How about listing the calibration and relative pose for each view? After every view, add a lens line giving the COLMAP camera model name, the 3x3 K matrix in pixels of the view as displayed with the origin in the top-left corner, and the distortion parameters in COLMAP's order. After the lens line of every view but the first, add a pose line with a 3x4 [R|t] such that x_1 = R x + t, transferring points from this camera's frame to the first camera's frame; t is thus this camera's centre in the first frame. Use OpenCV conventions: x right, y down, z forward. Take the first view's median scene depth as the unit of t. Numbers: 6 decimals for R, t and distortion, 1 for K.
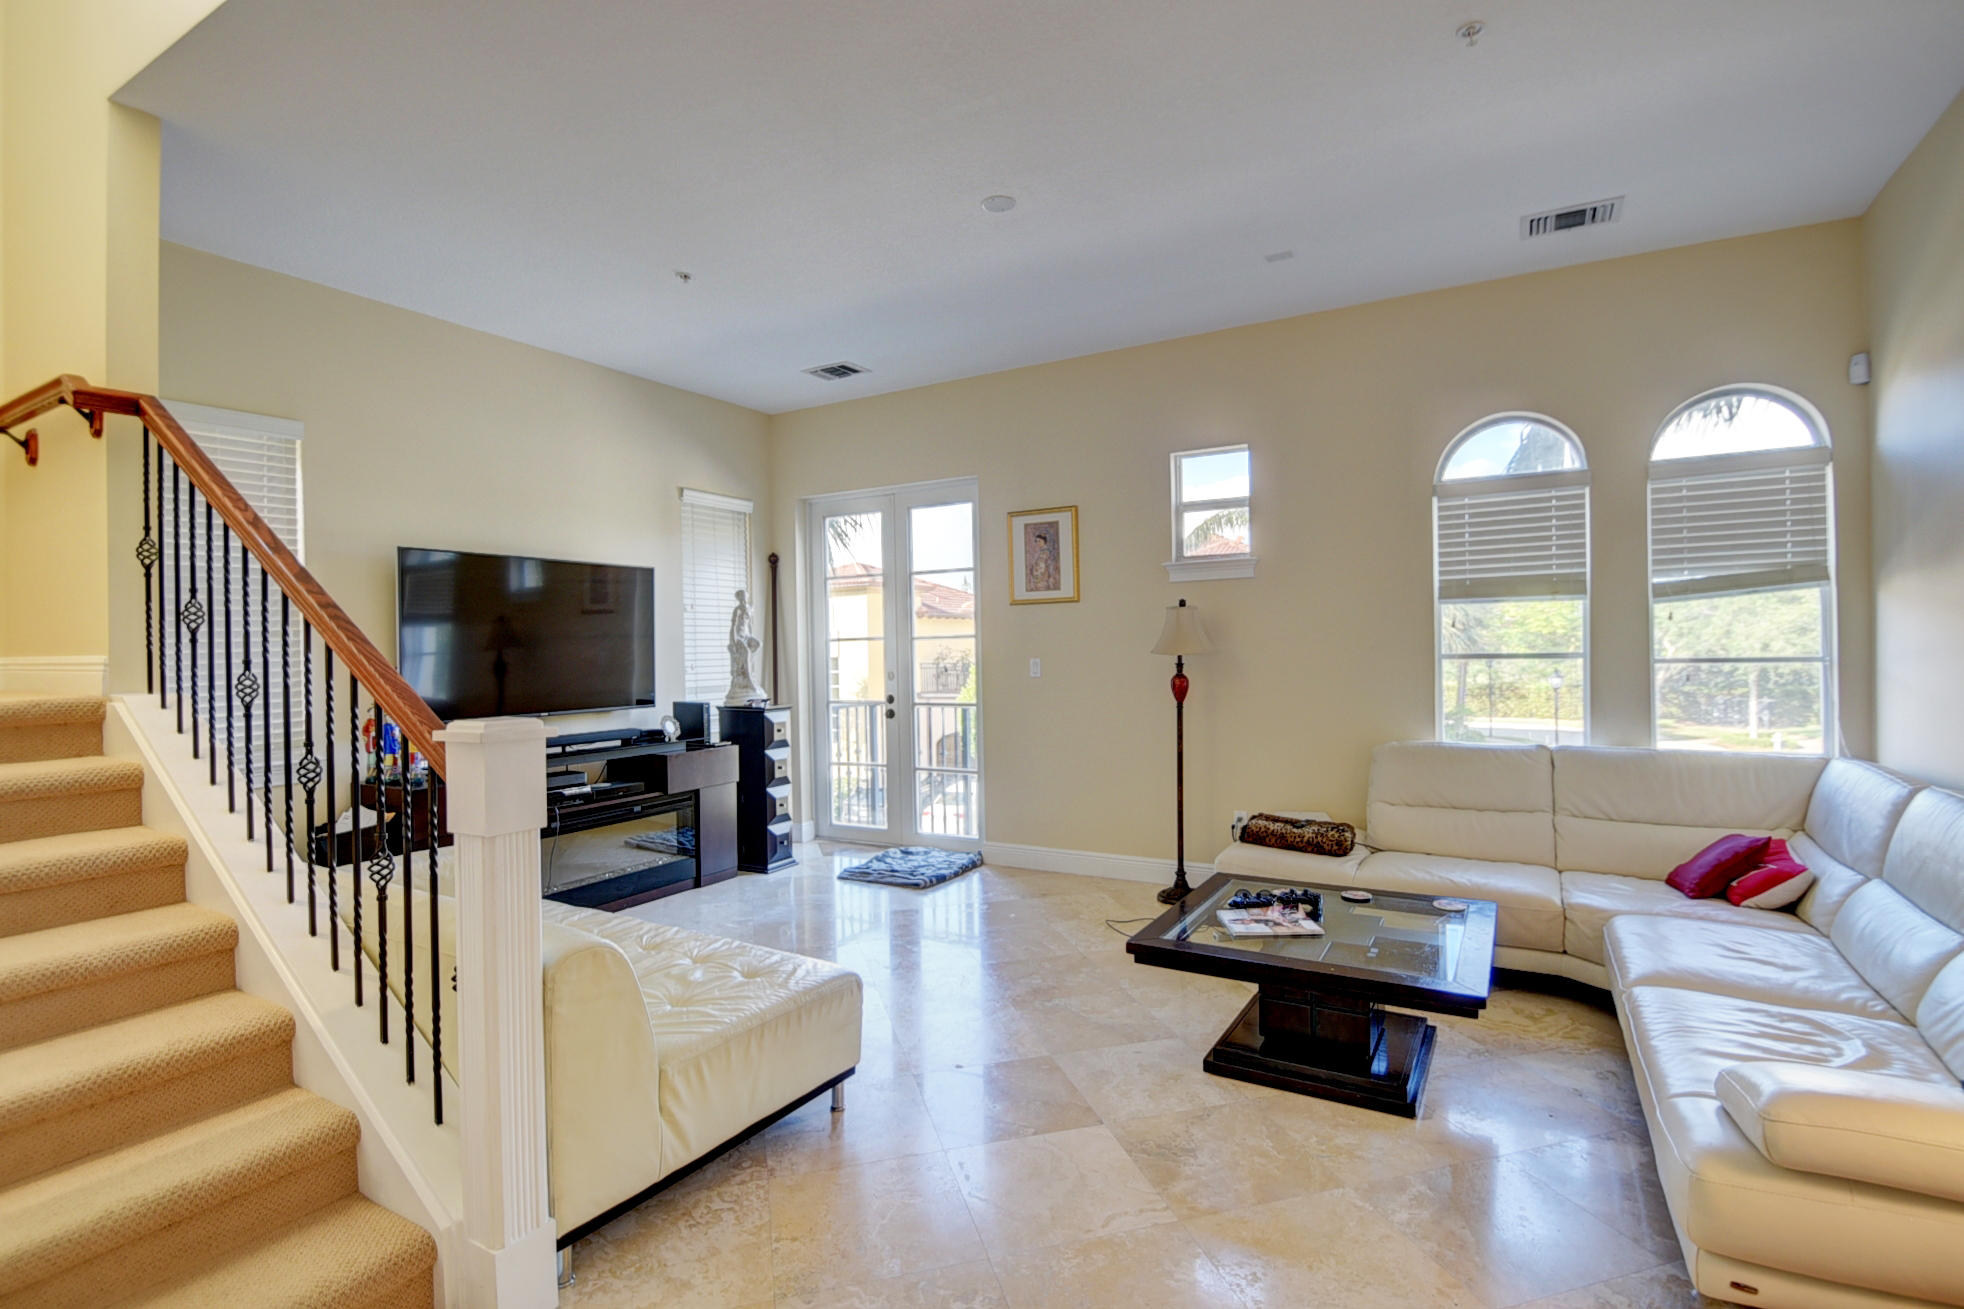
lens RADIAL K [[927.9, 0, 990.2], [0, 927.9, 653.1], [0, 0, 1]] dist [0.002965, -0.015266]
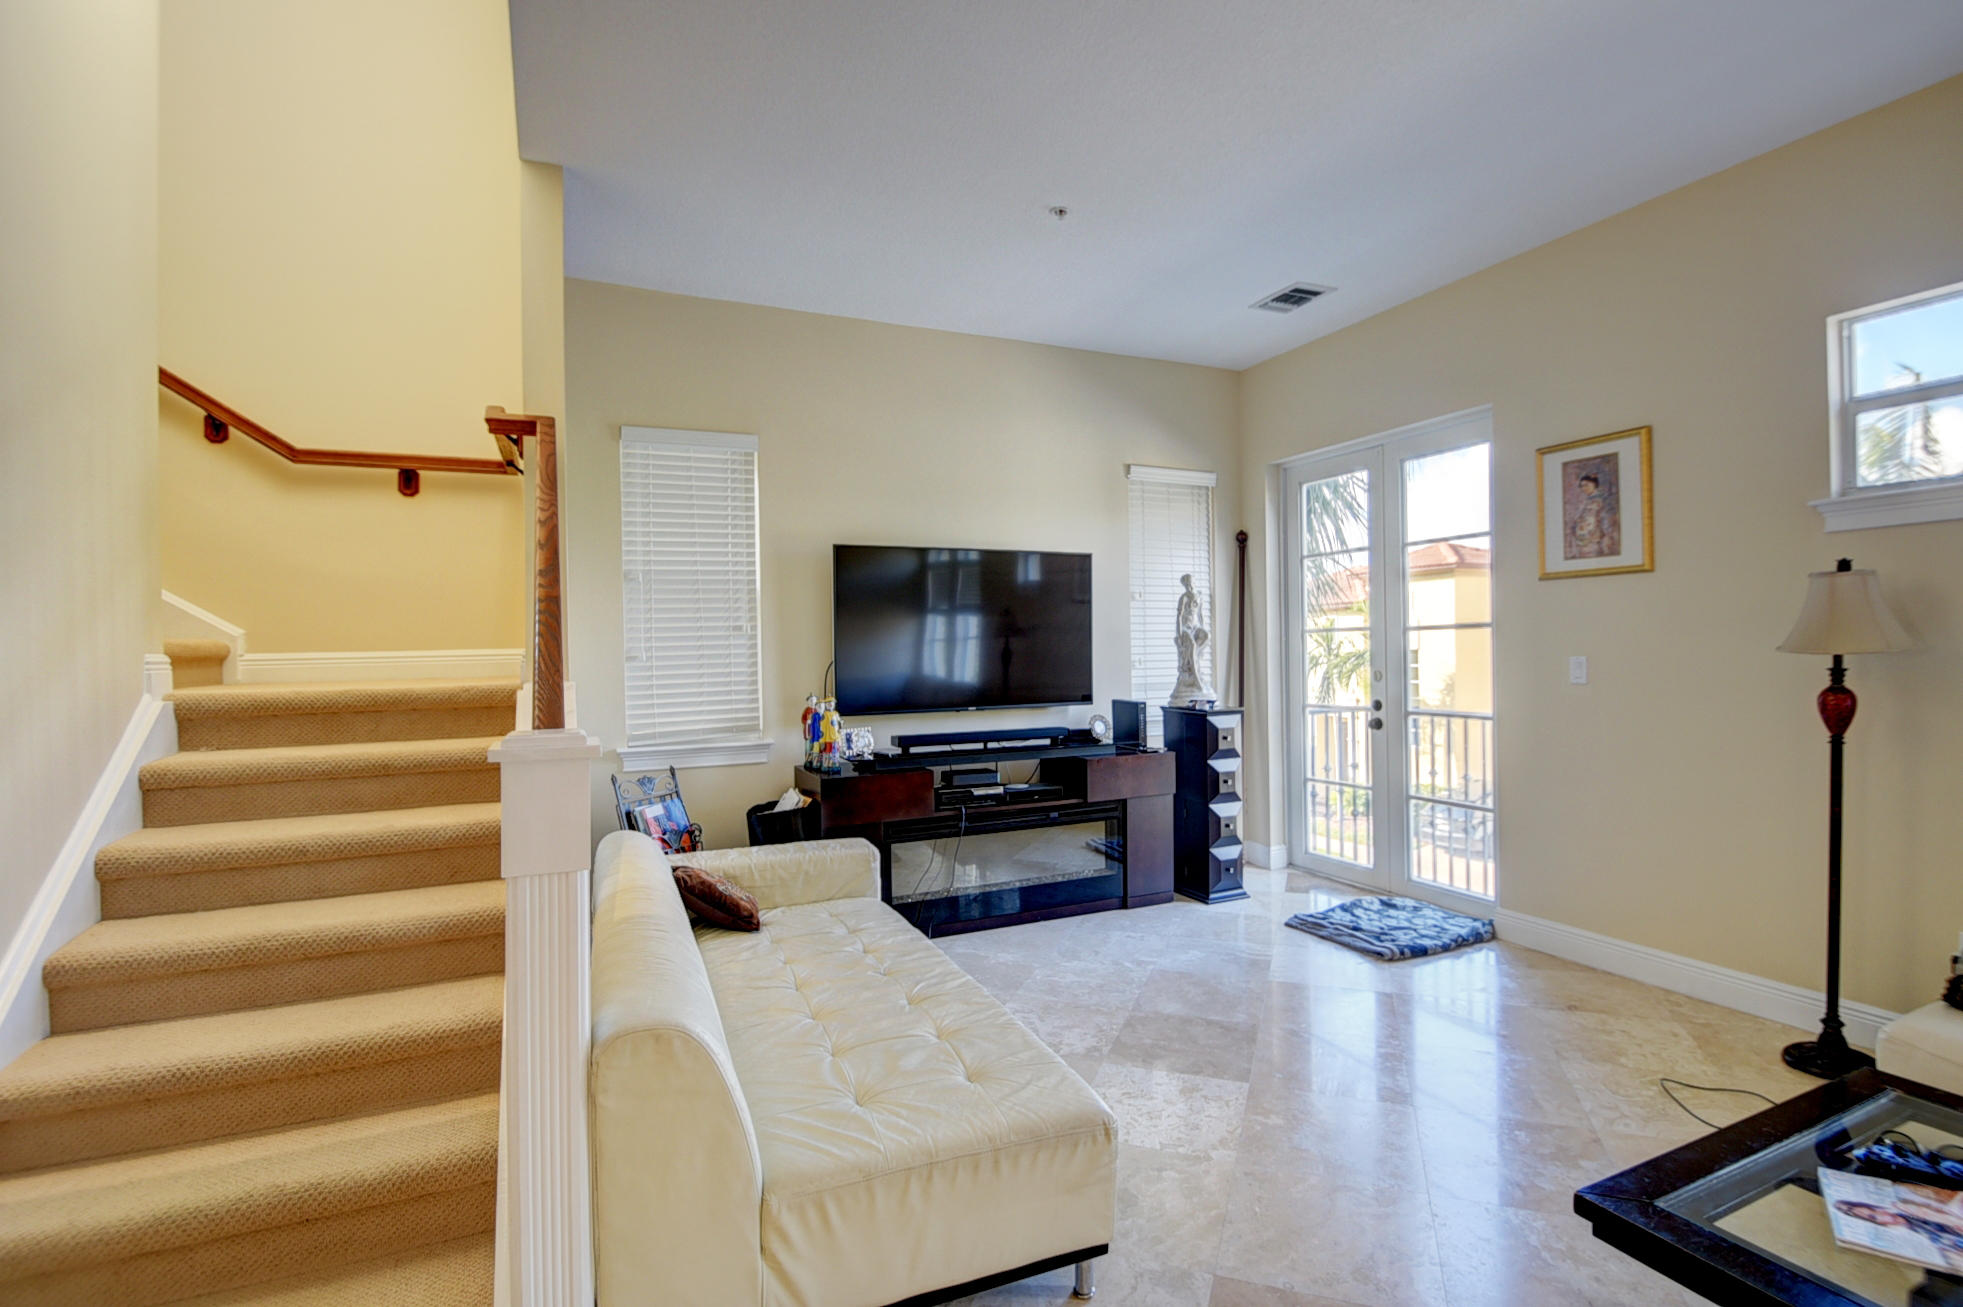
lens RADIAL K [[927.5, 0, 989.7], [0, 927.5, 652.1], [0, 0, 1]] dist [0.002965, -0.015266]
pose [[0.816854, 0.008150, -0.576787, 0.088036], [-0.003086, 0.999948, 0.009759, -0.002766], [0.576837, -0.006192, 0.816836, 0.186994]]
